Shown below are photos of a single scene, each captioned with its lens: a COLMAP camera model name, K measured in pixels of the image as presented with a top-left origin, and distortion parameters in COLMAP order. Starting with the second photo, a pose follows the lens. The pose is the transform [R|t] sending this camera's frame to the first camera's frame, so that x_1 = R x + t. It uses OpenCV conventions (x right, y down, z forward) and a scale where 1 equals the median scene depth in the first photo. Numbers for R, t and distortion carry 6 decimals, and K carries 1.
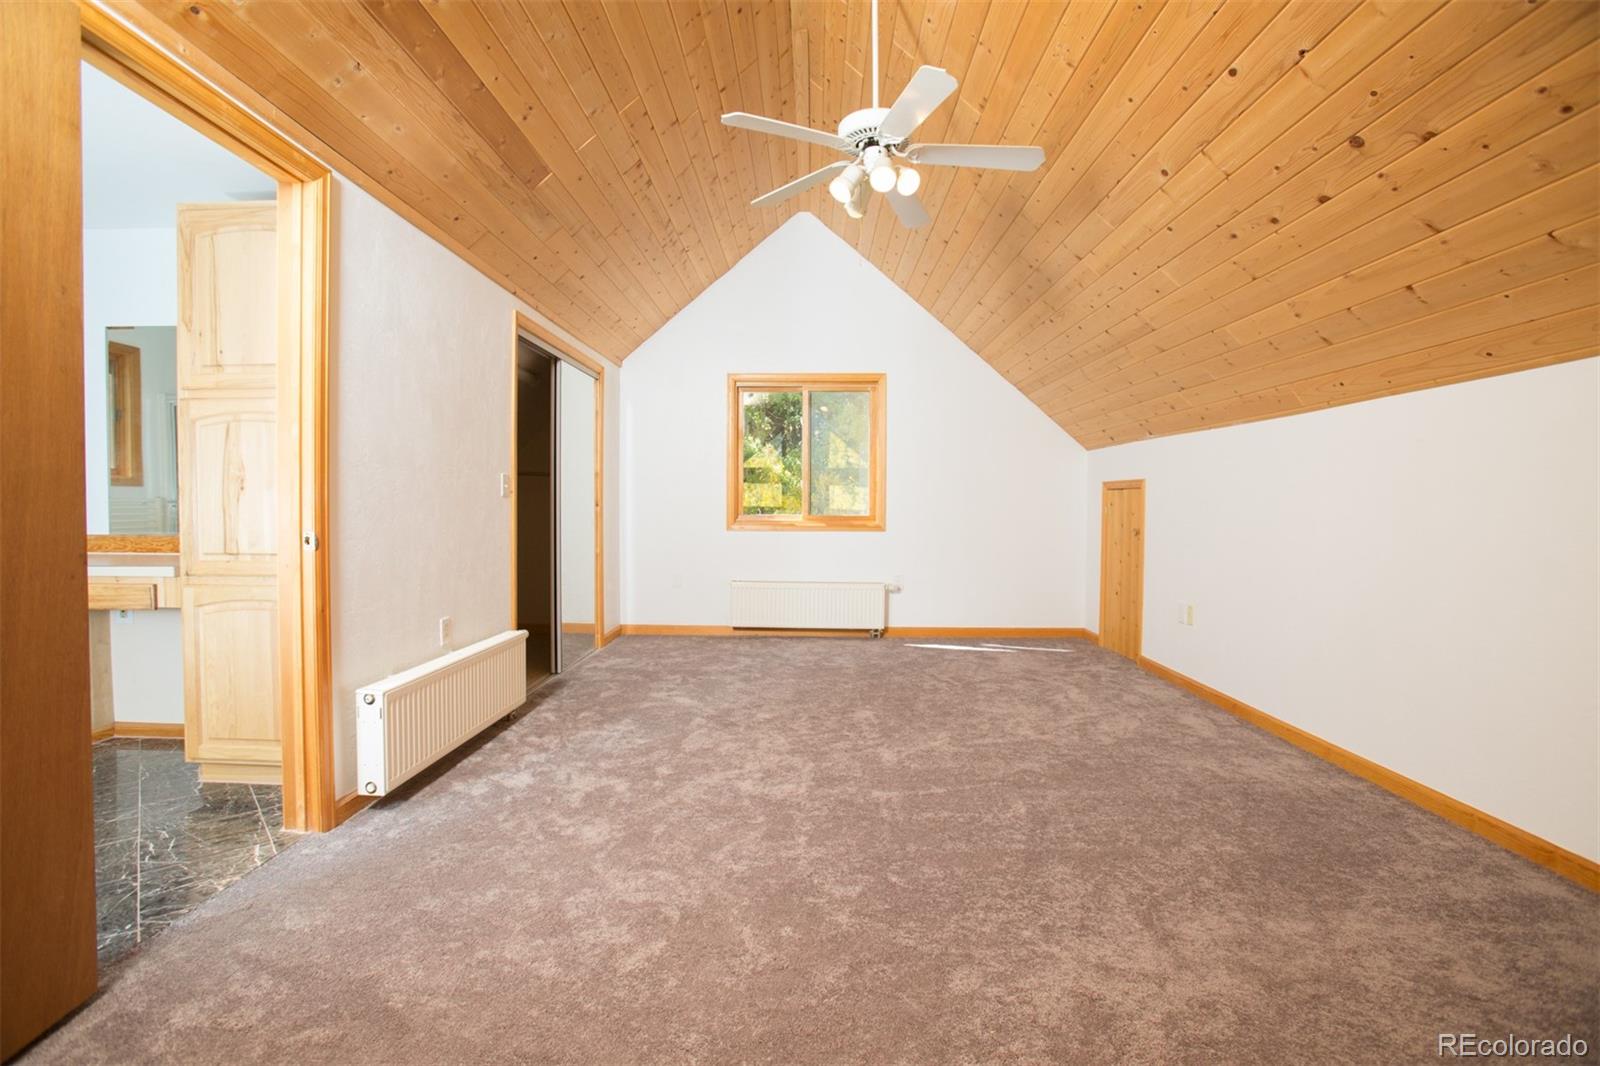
lens RADIAL K [[748.0, 0, 798.5], [0, 748.0, 523.9], [0, 0, 1]] dist [-0.098439, 0.051343]
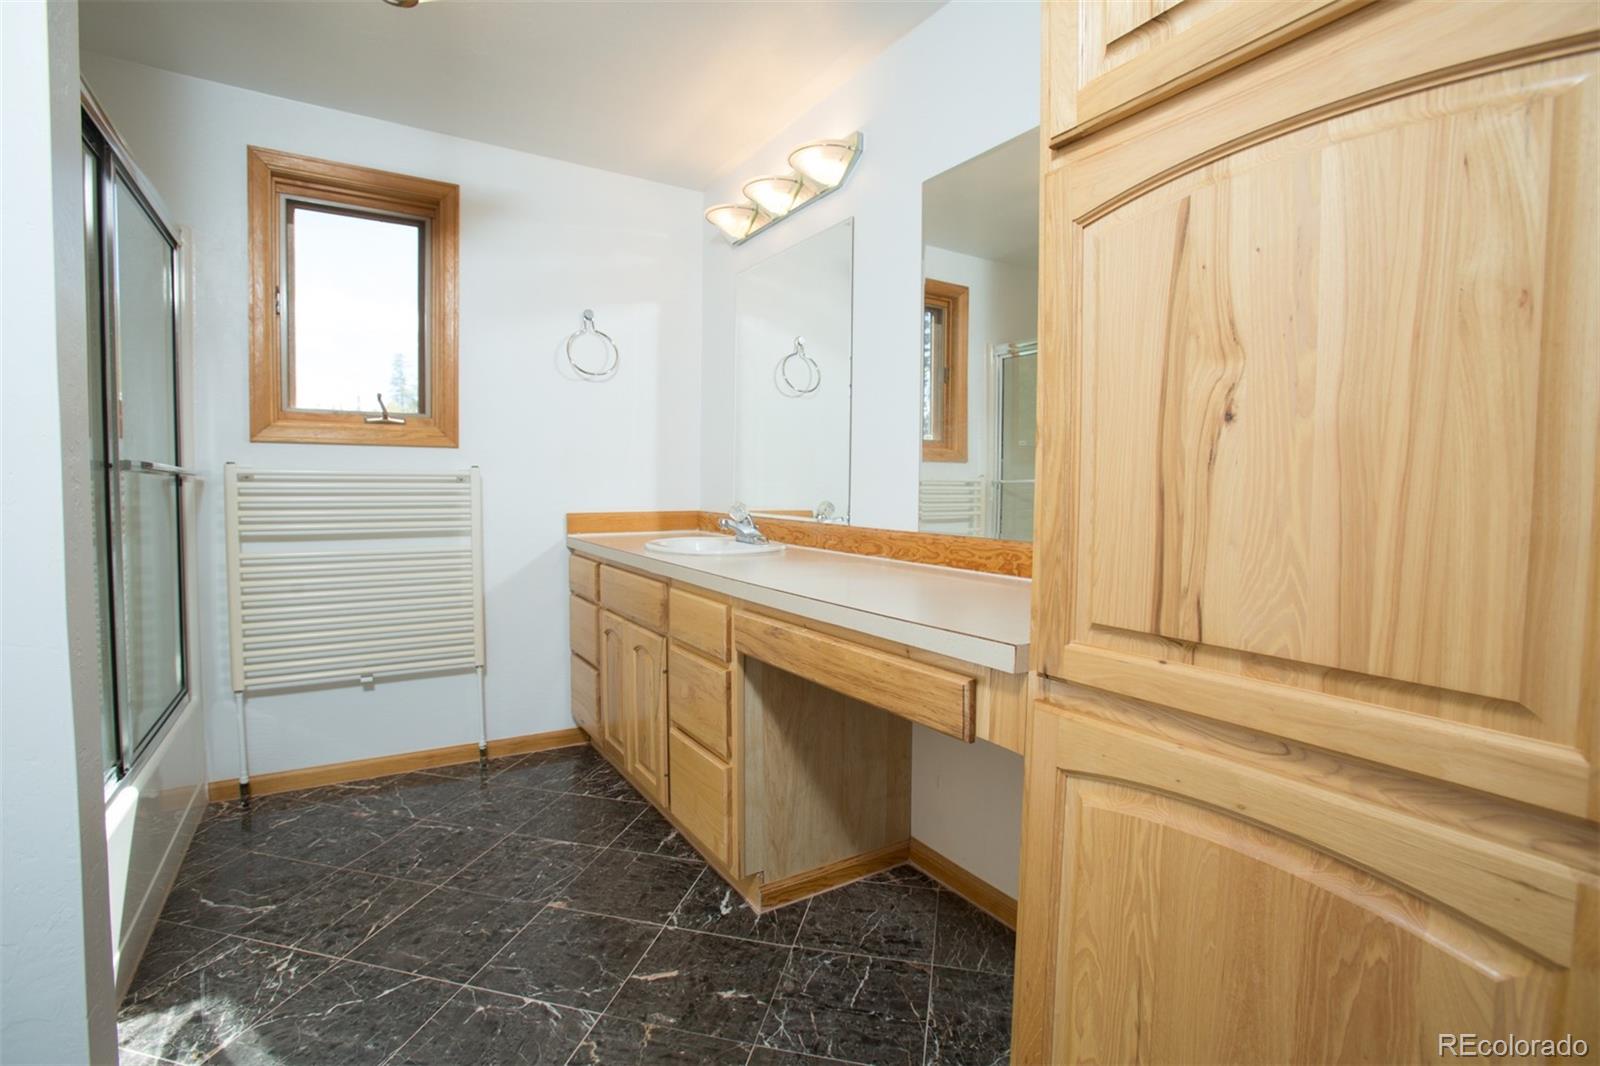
lens RADIAL K [[748.0, 0, 798.5], [0, 748.0, 523.9], [0, 0, 1]] dist [-0.098439, 0.051343]
pose [[0.567505, 0.040104, -0.822393, -0.624526], [-0.025235, 0.999191, 0.031311, -0.012623], [0.822983, 0.002984, 0.568058, 0.689449]]
